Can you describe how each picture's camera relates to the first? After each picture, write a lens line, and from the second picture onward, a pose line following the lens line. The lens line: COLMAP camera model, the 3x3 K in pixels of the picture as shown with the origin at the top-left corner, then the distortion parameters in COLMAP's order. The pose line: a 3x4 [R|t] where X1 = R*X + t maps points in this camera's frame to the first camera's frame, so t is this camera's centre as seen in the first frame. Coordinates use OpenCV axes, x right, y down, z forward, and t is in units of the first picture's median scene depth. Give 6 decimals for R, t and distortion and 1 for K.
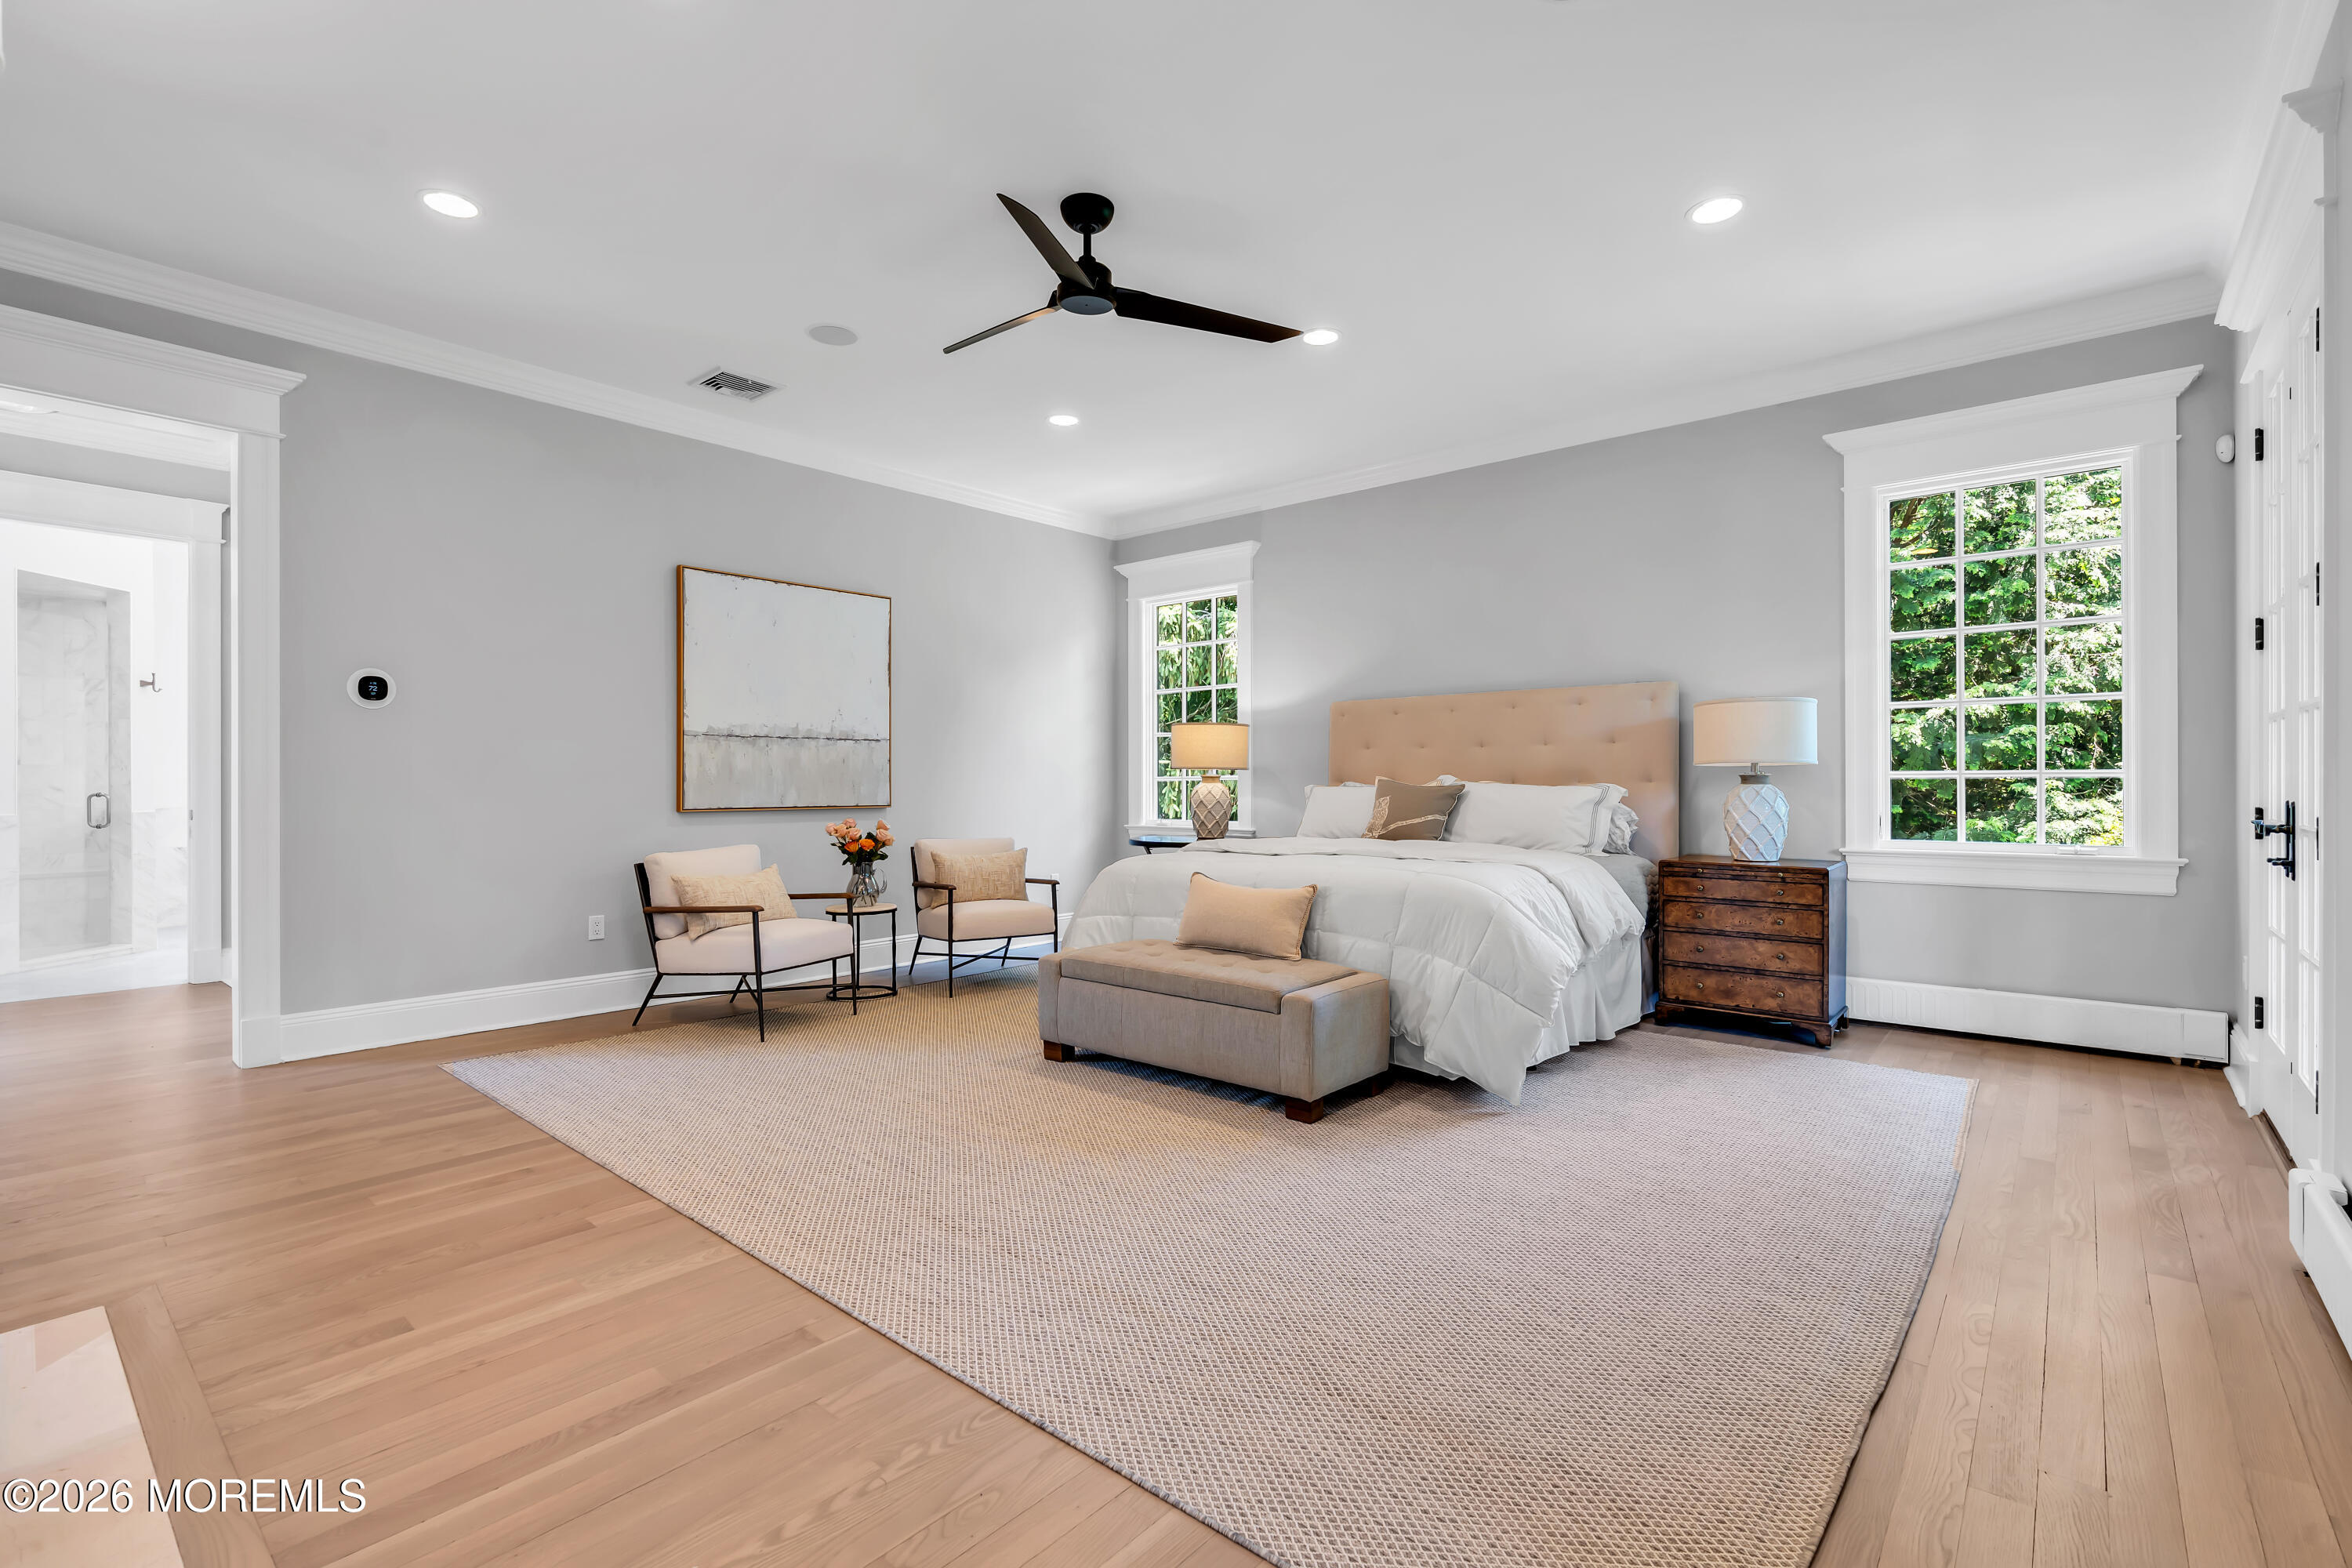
lens RADIAL K [[1055.6, 0, 1175.2], [0, 1055.6, 781.2], [0, 0, 1]] dist [-0.004700, 0.000271]
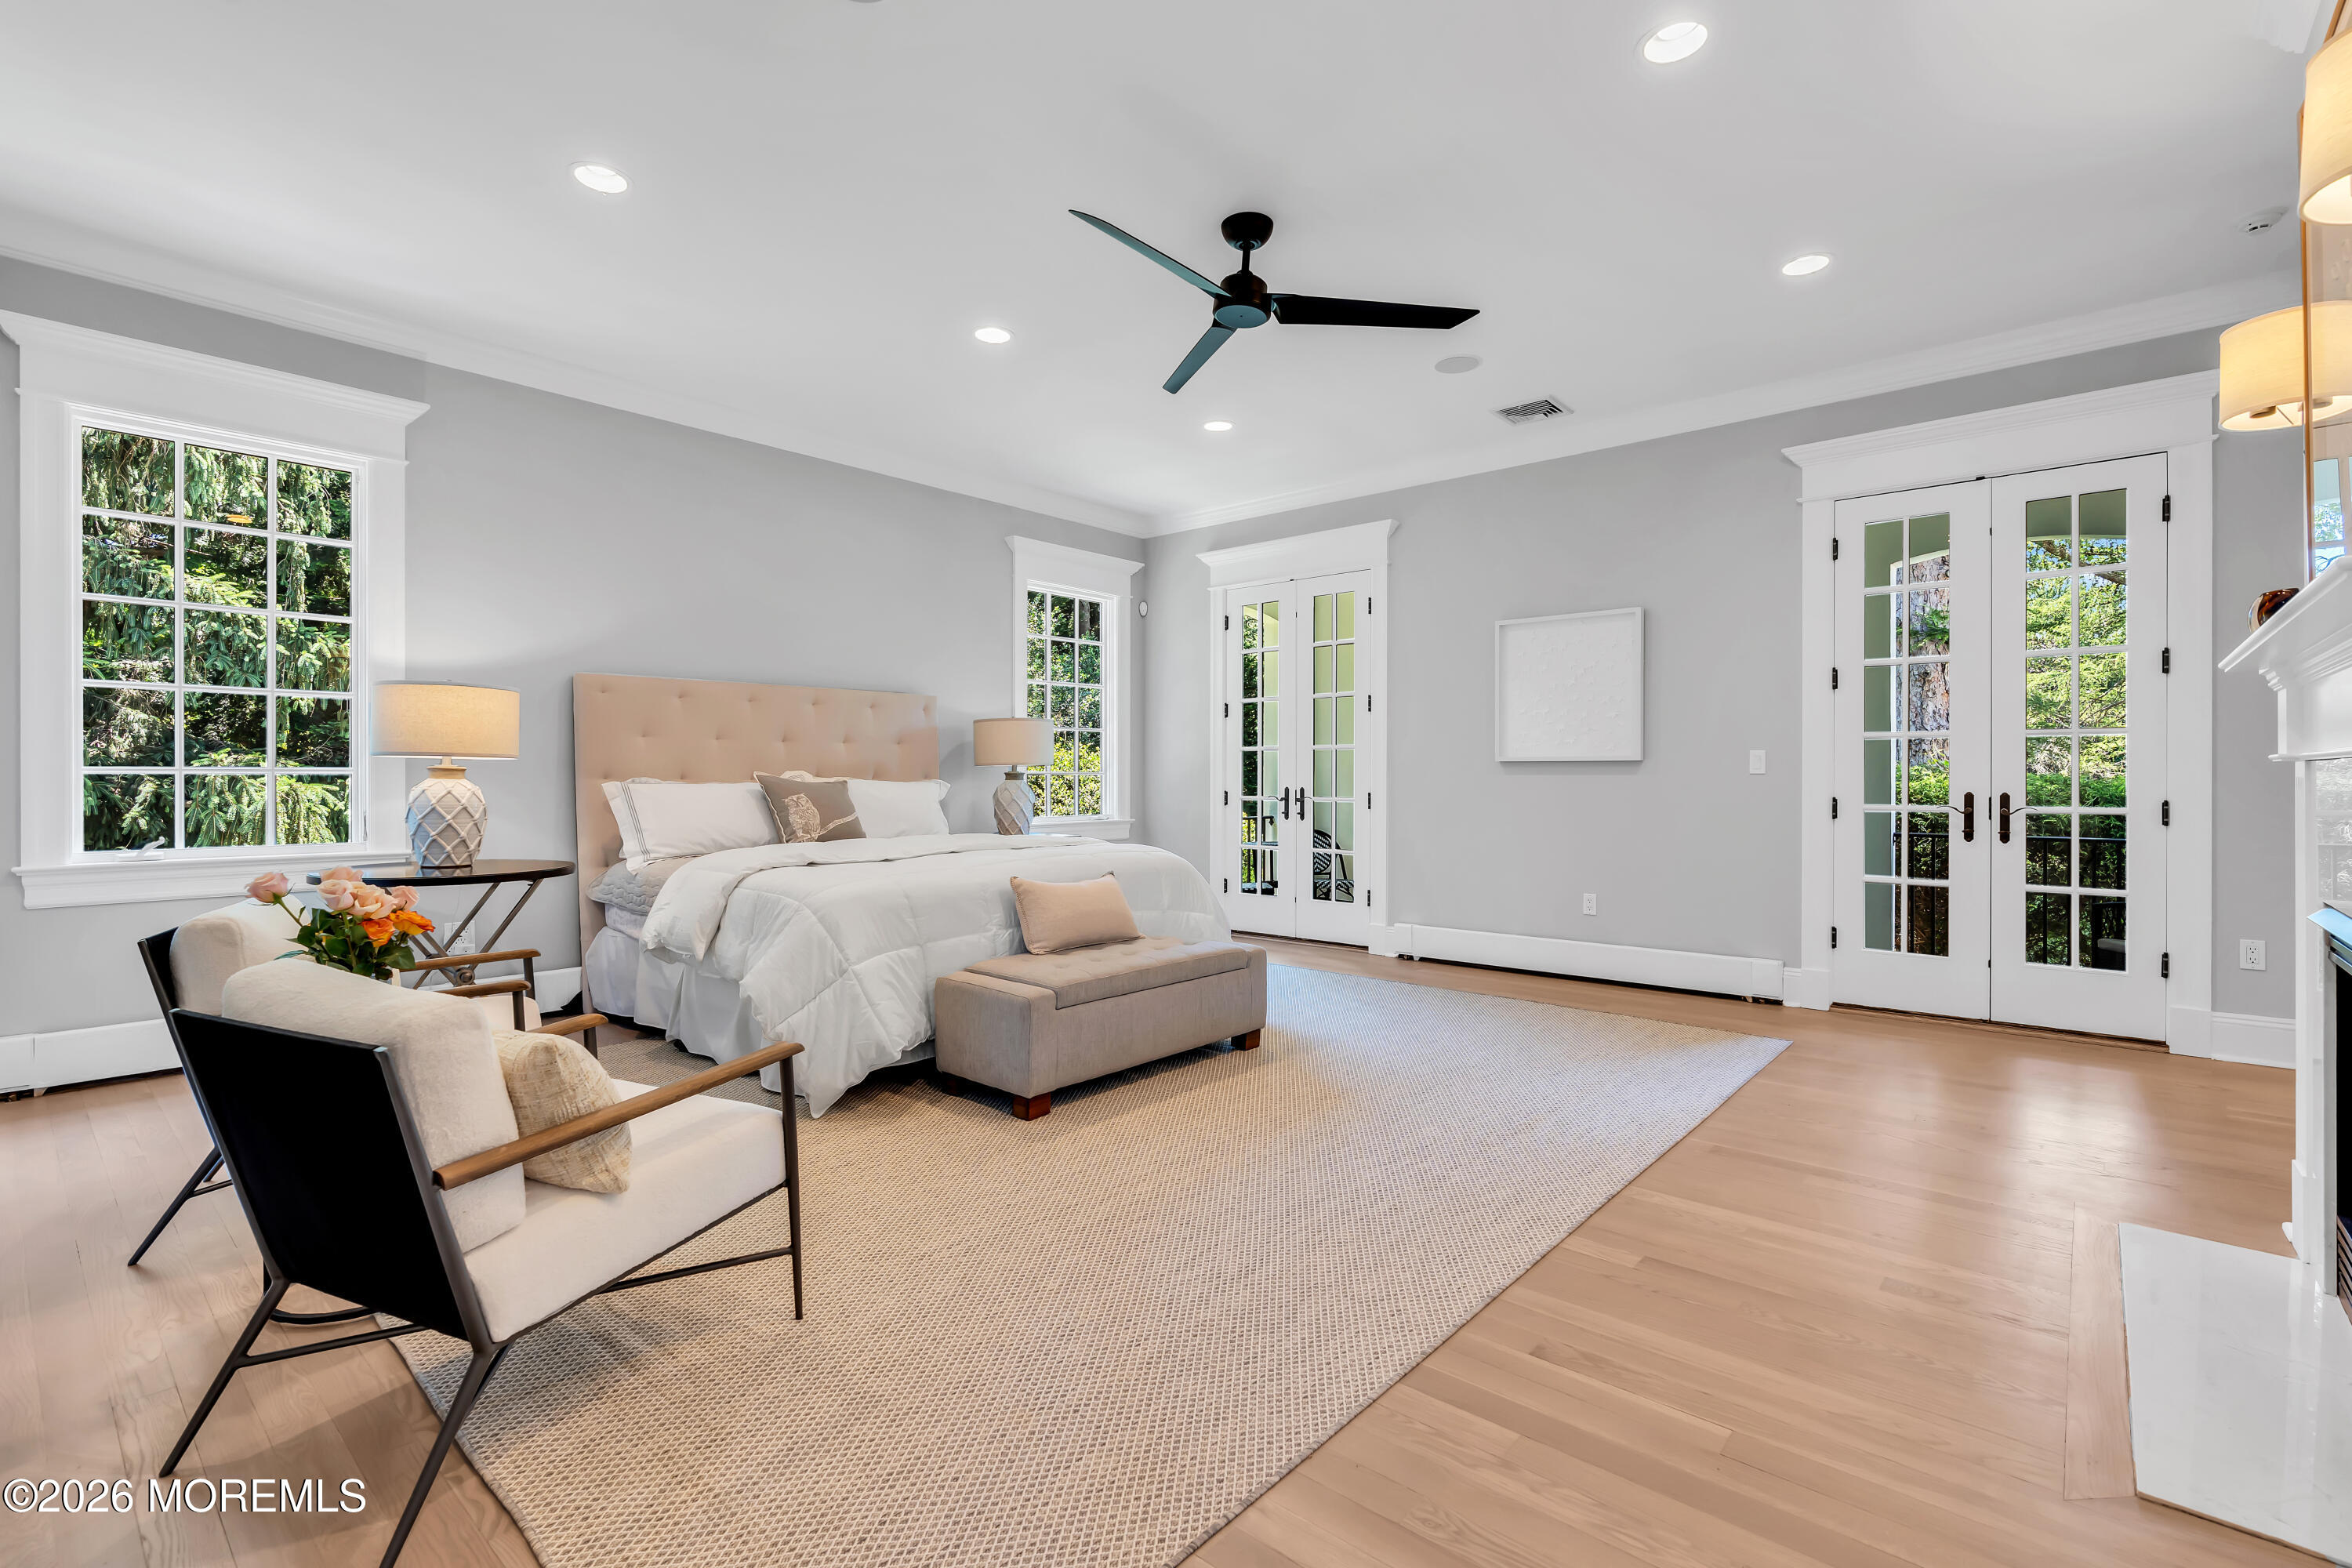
lens RADIAL K [[1068.0, 0, 1179.5], [0, 1068.0, 779.7], [0, 0, 1]] dist [-0.004048, -0.000199]
pose [[0.003022, 0.000544, 0.999995, -0.406086], [0.001596, 0.999999, -0.000549, 0.001994], [-0.999994, 0.001598, 0.003021, 0.384630]]
